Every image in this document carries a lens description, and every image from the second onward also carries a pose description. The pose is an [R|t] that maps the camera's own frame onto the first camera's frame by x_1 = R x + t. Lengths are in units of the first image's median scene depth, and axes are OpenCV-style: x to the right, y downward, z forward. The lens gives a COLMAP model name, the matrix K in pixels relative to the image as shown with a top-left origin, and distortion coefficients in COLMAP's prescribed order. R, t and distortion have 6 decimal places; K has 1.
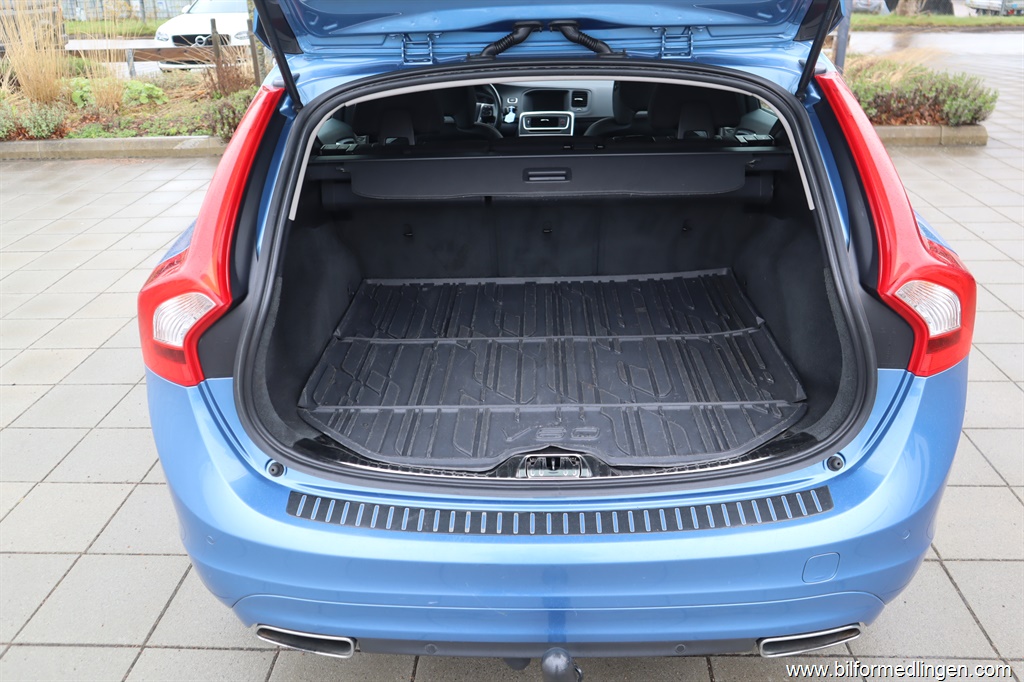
lens RADIAL K [[832.1, 0, 512.0], [0, 832.1, 341.0], [0, 0, 1]] dist [-0.036144, 0.004666]
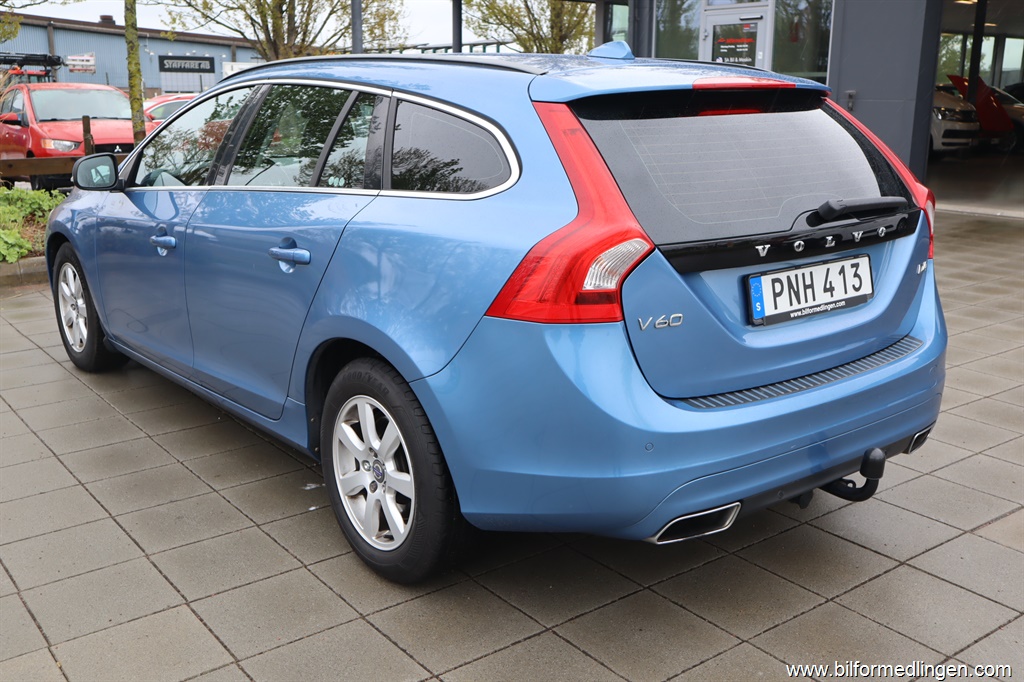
lens RADIAL K [[1024.0, 0, 512.0], [0, 1024.0, 341.0], [0, 0, 1]] dist [0.004709, 0.006099]
pose [[0.770304, -0.130249, 0.624233, -0.311364], [0.246251, 0.963741, -0.102785, 0.042590], [-0.588211, 0.232893, 0.774447, -0.017846]]
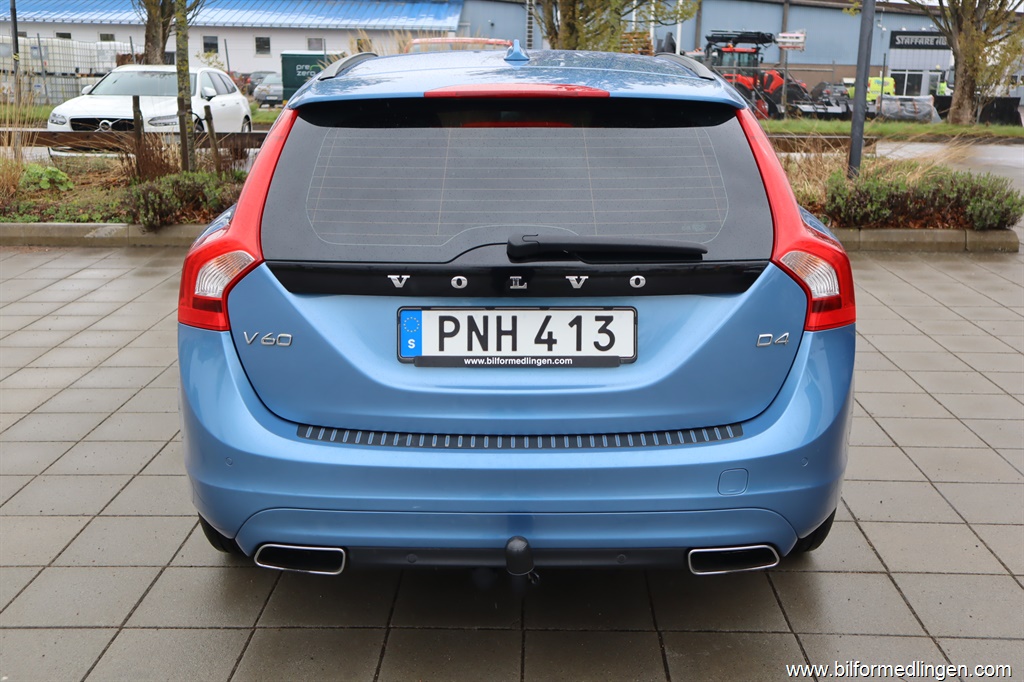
lens RADIAL K [[1096.4, 0, 512.0], [0, 1096.4, 341.0], [0, 0, 1]] dist [0.006998, -0.007464]
pose [[0.999217, 0.024319, 0.031220, -0.002413], [-0.018501, 0.984446, -0.174709, 0.073401], [-0.034983, 0.173994, 0.984125, -0.130353]]
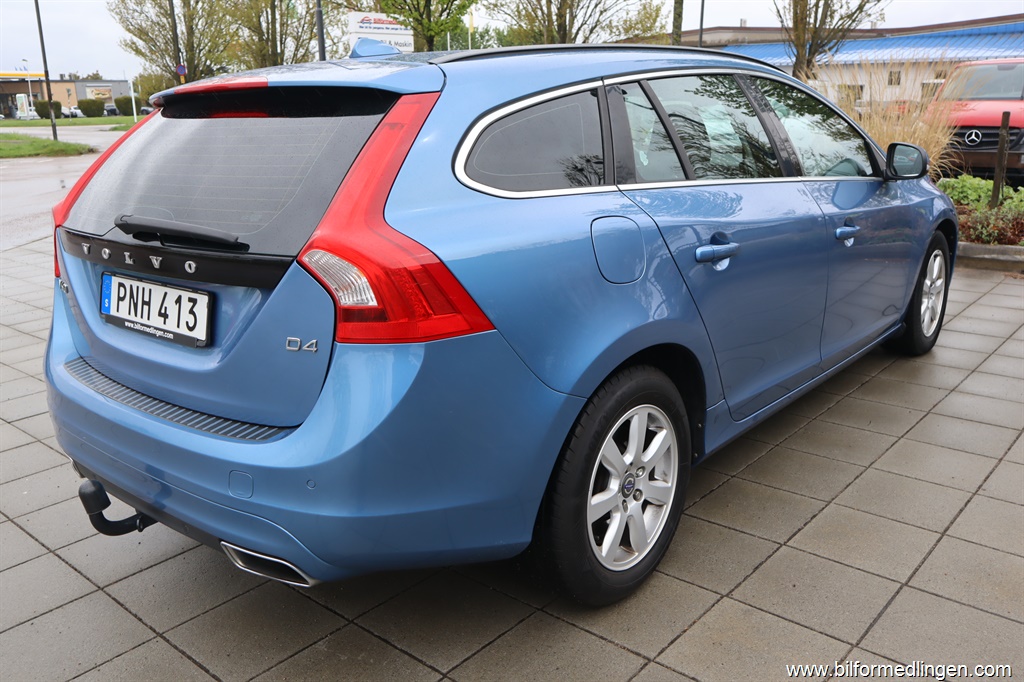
lens RADIAL K [[847.7, 0, 512.0], [0, 847.7, 341.0], [0, 0, 1]] dist [-0.000925, 0.000171]
pose [[0.771266, 0.168833, -0.613714, 0.285466], [-0.250538, 0.966873, -0.048869, 0.007120], [0.585132, 0.191450, 0.788015, 0.048267]]
